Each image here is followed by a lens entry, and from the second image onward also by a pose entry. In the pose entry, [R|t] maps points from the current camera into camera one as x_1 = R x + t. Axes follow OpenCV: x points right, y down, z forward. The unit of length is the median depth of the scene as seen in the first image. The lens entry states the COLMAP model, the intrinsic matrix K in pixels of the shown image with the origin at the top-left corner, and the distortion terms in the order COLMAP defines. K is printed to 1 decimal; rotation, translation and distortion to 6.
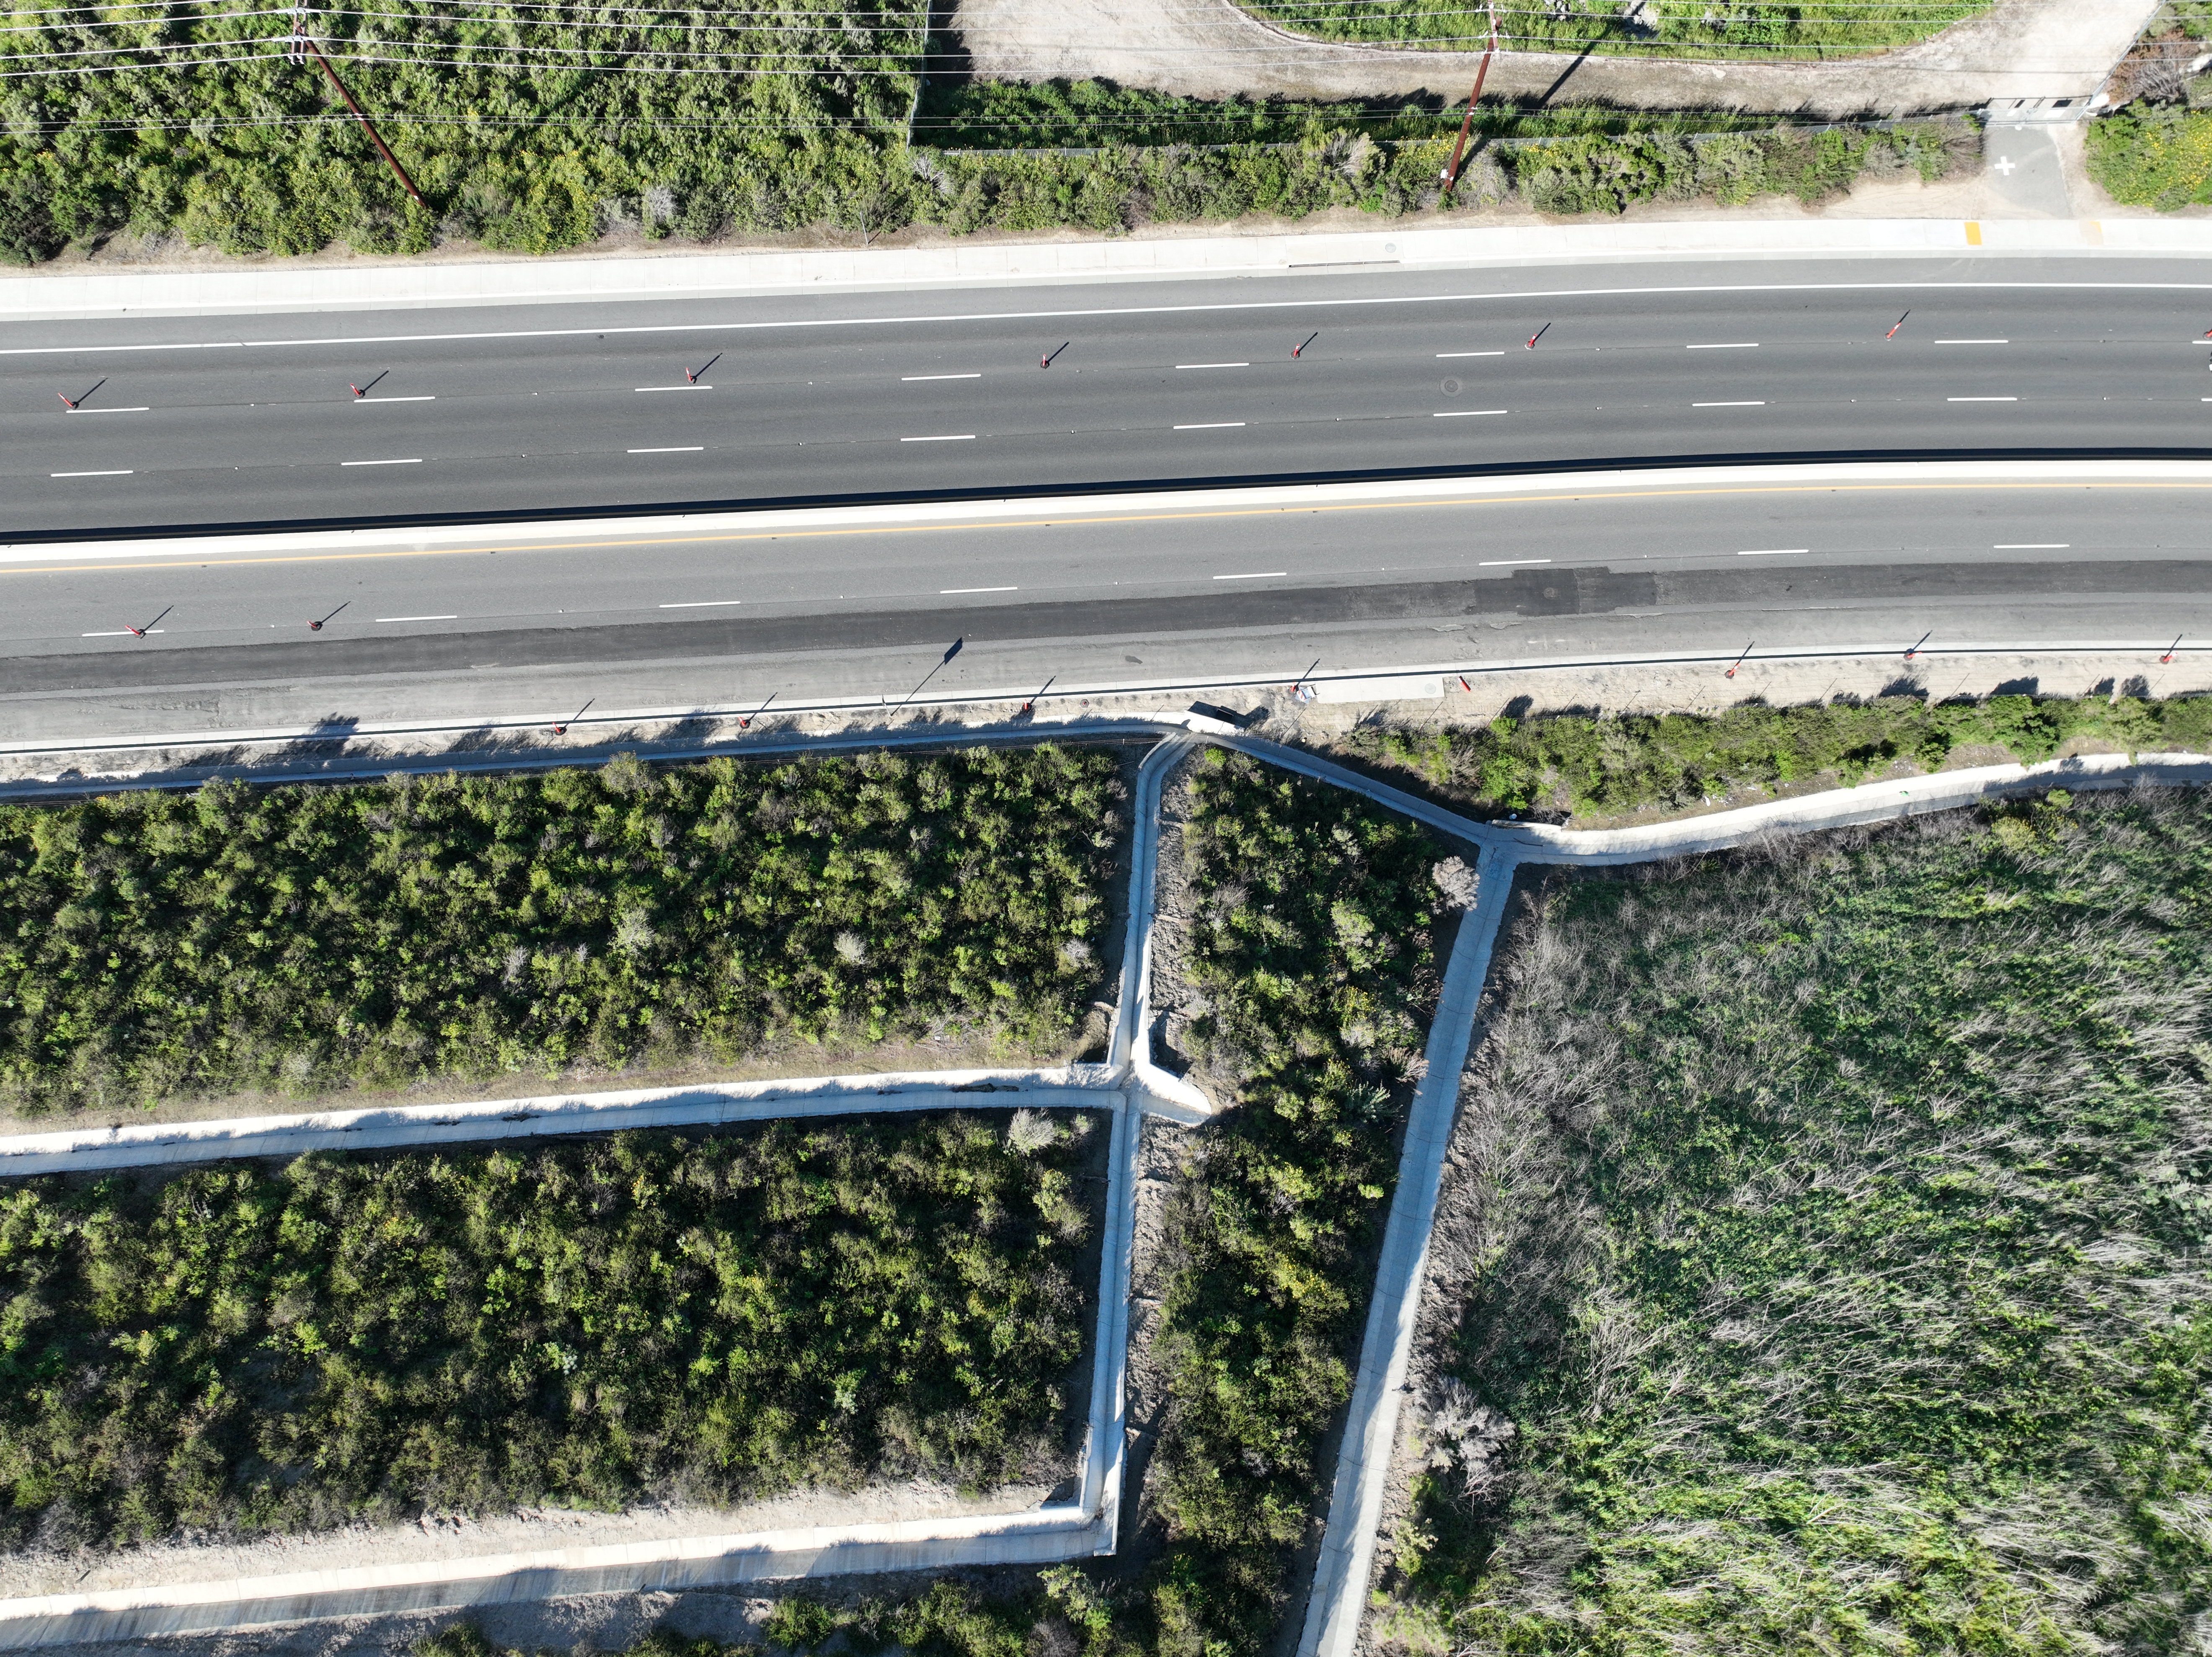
lens RADIAL K [[1561.4, 0, 1113.6], [0, 1561.4, 815.4], [0, 0, 1]] dist [-0.002914, 0.020648]
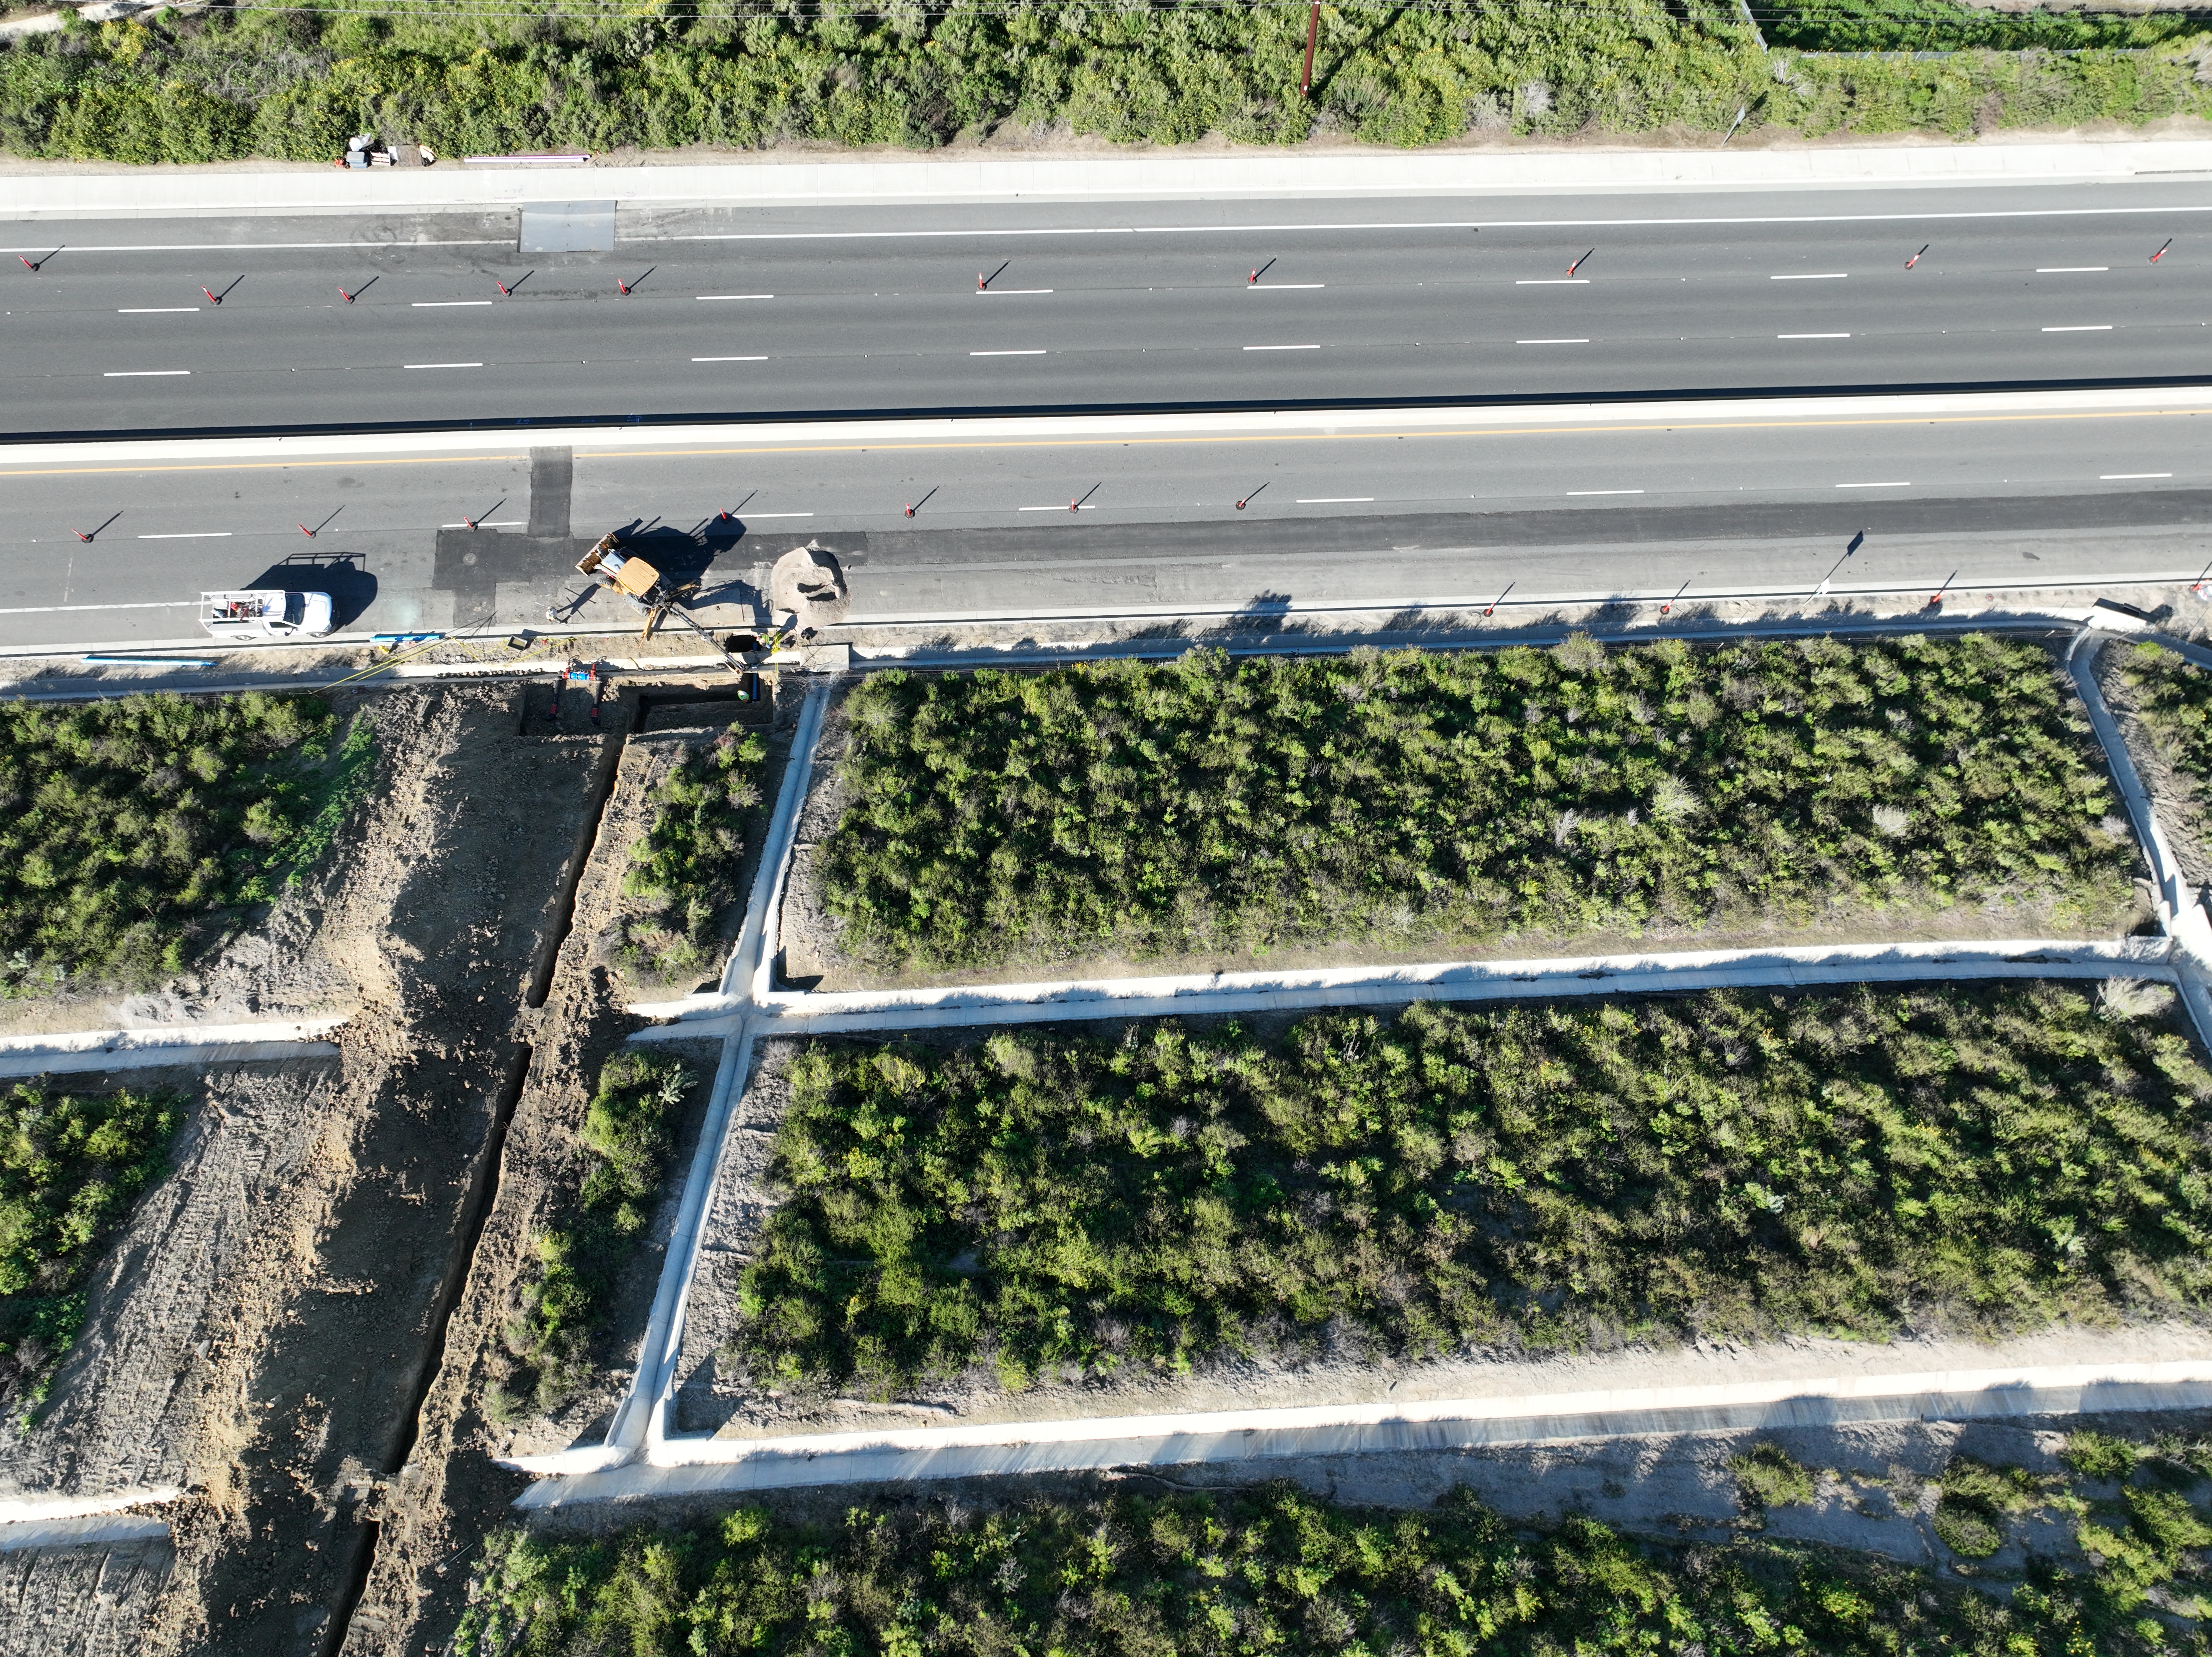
lens RADIAL K [[1561.4, 0, 1113.8], [0, 1561.4, 819.0], [0, 0, 1]] dist [-0.002914, 0.020648]
pose [[0.999790, 0.020129, -0.003934, -0.582203], [-0.020135, 0.999796, -0.001378, 0.084375], [0.003906, 0.001457, 0.999991, -0.008921]]
